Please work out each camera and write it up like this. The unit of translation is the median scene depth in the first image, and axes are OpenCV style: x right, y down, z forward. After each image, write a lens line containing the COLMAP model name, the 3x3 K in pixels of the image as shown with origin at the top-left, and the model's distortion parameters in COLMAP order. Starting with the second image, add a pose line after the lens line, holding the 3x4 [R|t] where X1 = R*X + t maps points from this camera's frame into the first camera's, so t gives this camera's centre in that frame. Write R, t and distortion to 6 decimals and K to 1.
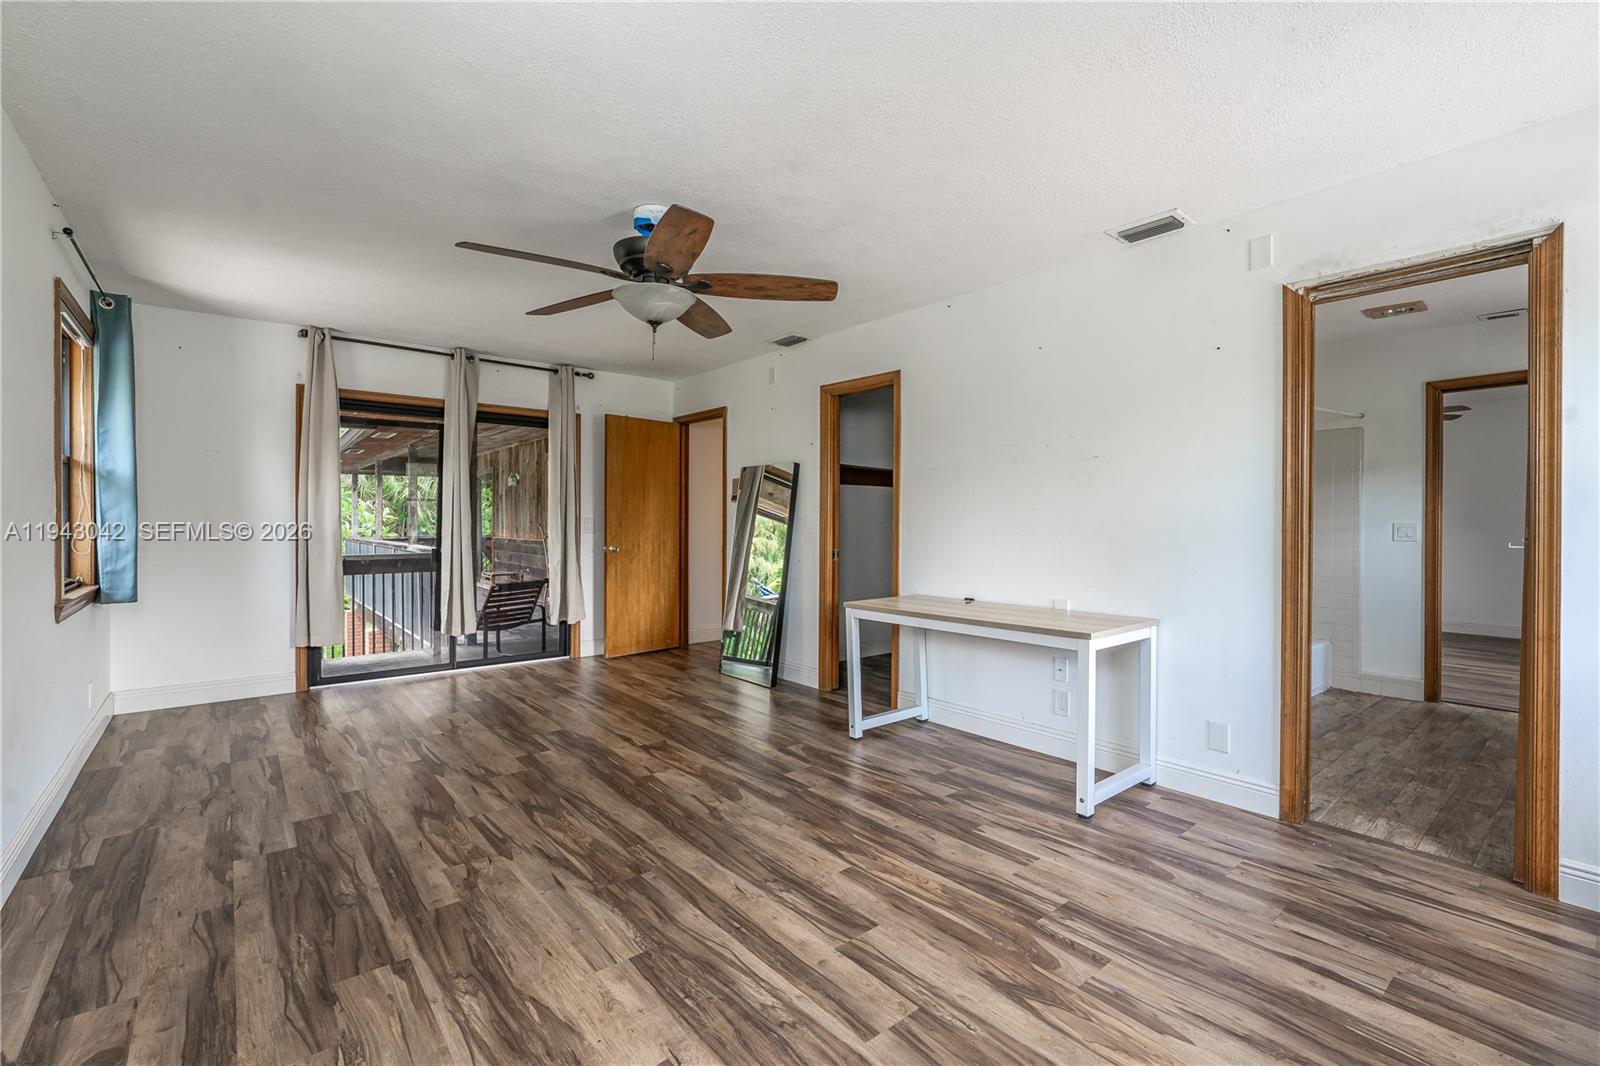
lens RADIAL K [[716.8, 0, 807.6], [0, 716.8, 525.6], [0, 0, 1]] dist [-0.008264, 0.002893]
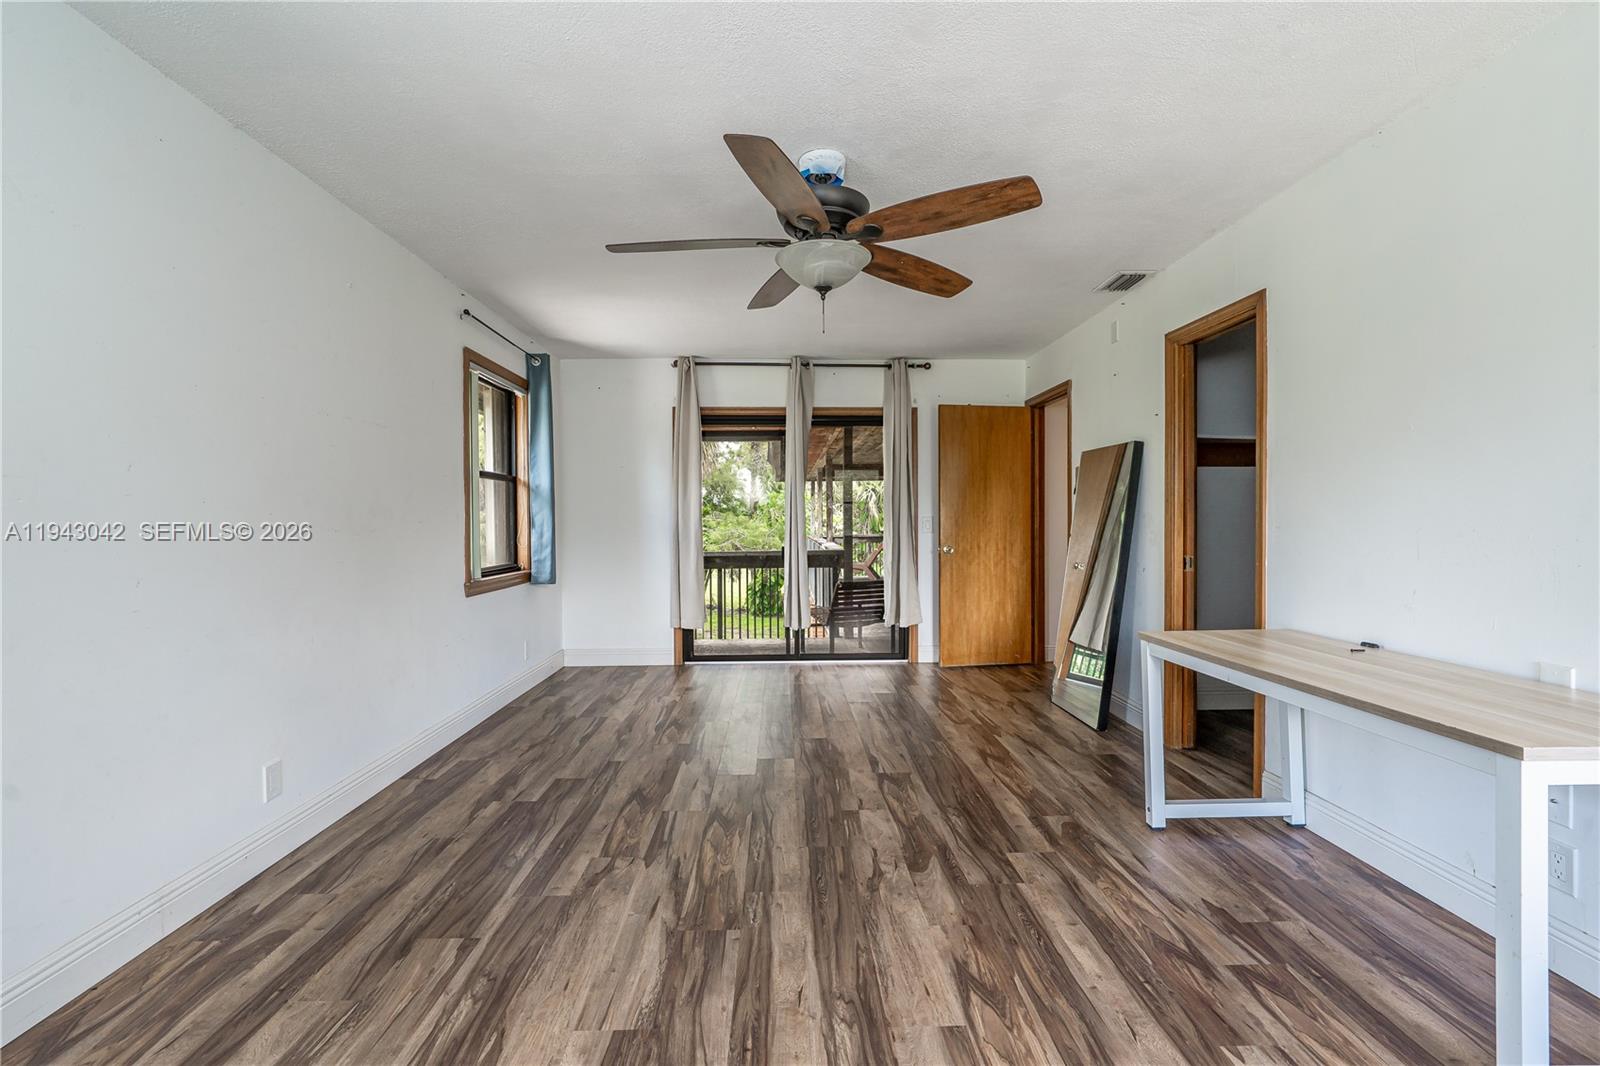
lens RADIAL K [[716.8, 0, 793.2], [0, 716.8, 520.3], [0, 0, 1]] dist [-0.008264, 0.002893]
pose [[0.779899, -0.008699, -0.625845, 0.249030], [0.003936, 0.999952, -0.008995, 0.003298], [0.625893, 0.004552, 0.779895, 0.255457]]
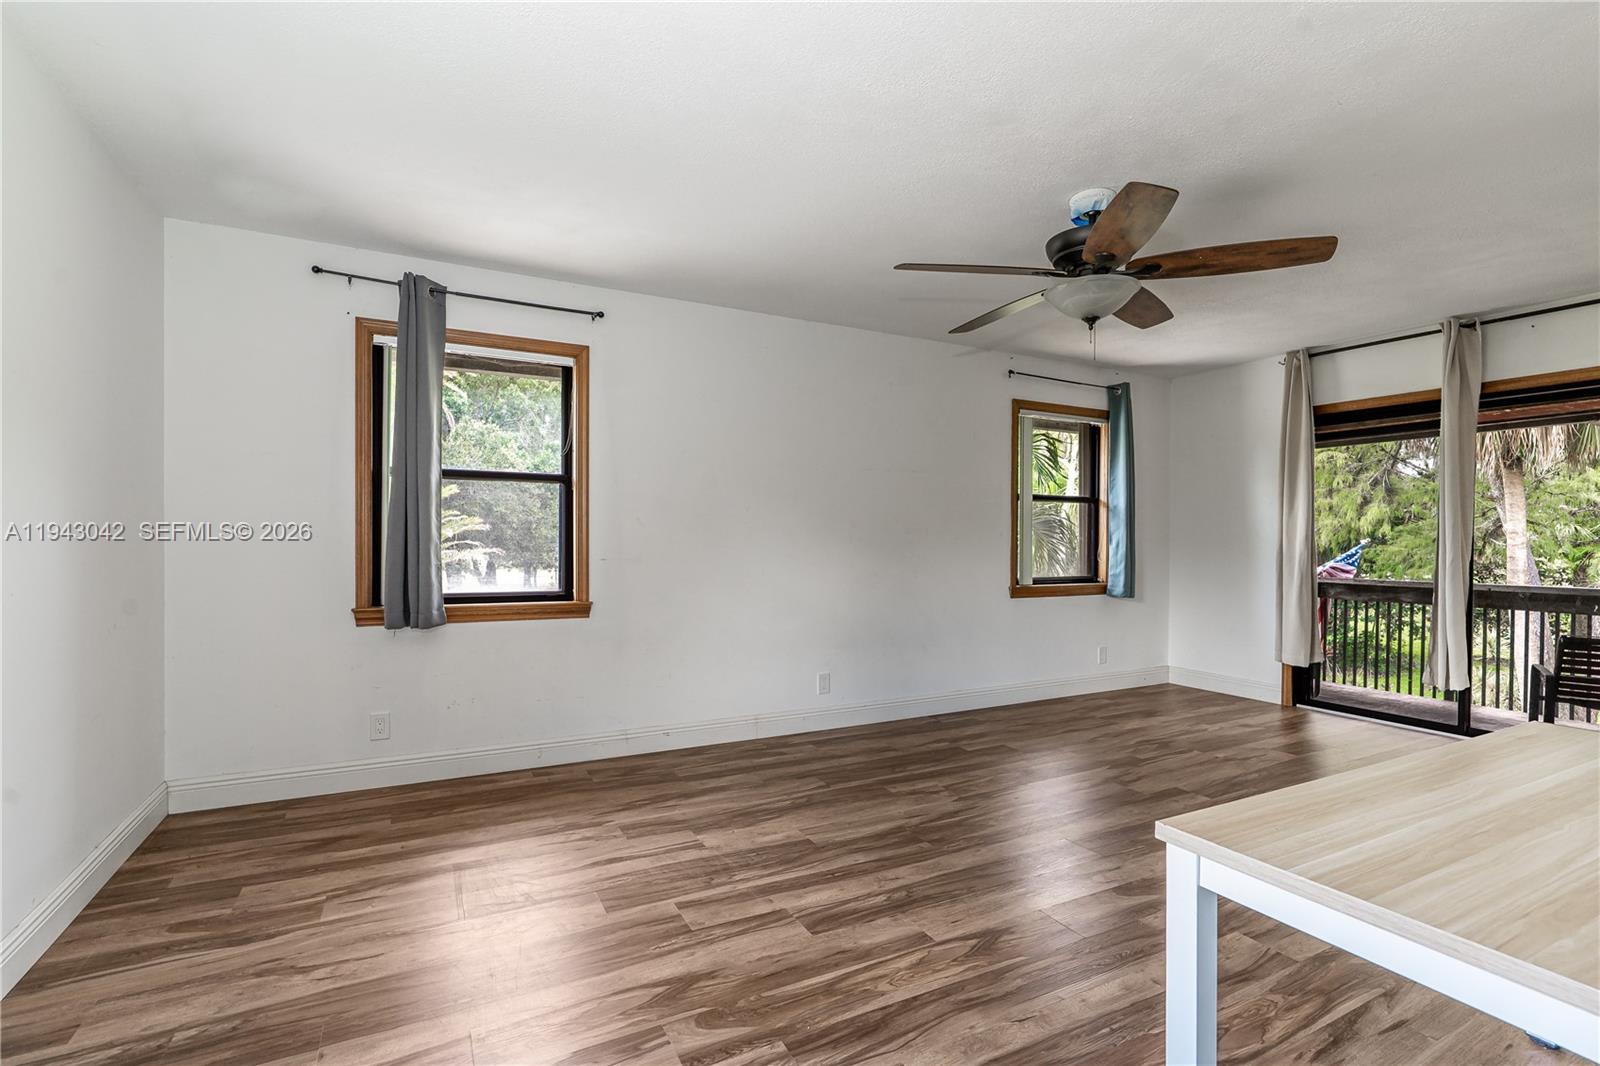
lens RADIAL K [[716.8, 0, 767.8], [0, 716.8, 539.6], [0, 0, 1]] dist [-0.008264, 0.002893]
pose [[-0.246501, -0.003089, -0.969138, 0.645629], [-0.012047, 0.999927, -0.000123, 0.000589], [0.969068, 0.011645, -0.246520, 0.695878]]
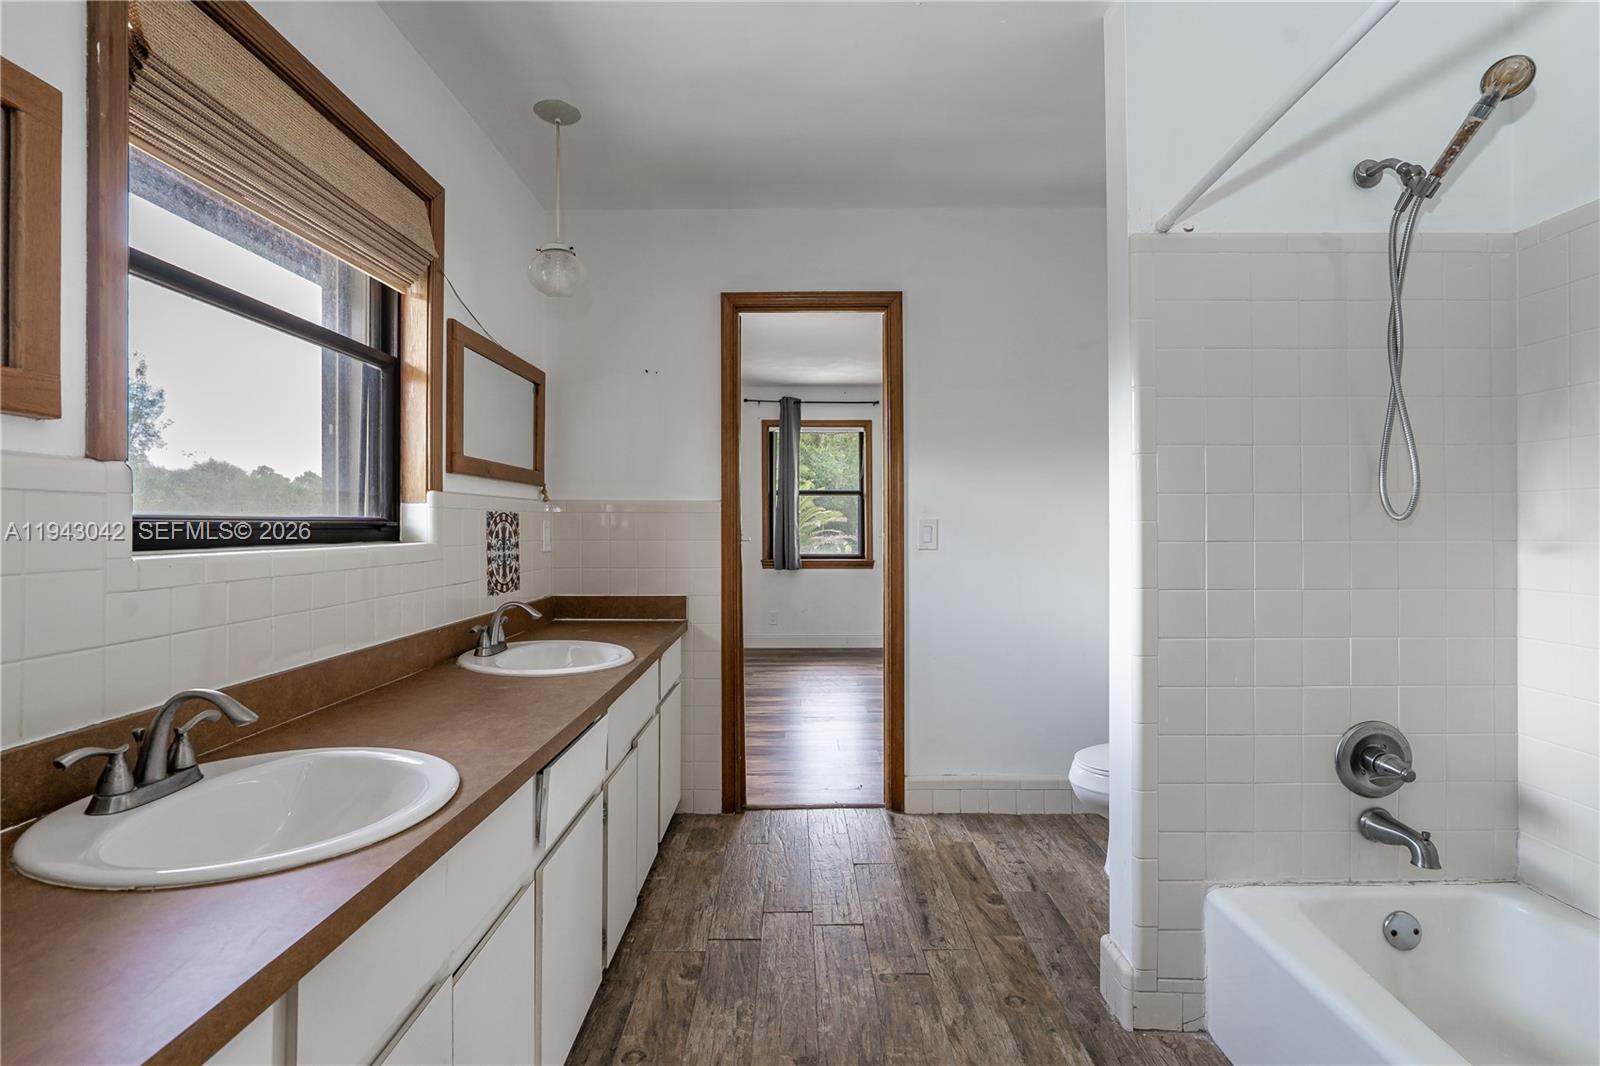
lens RADIAL K [[716.8, 0, 802.6], [0, 716.8, 524.4], [0, 0, 1]] dist [-0.008264, 0.002893]
pose [[-0.650871, -0.006475, -0.759161, 0.662422], [-0.005846, 0.999977, -0.003517, 0.000759], [0.759166, 0.002150, -0.650894, 0.711751]]
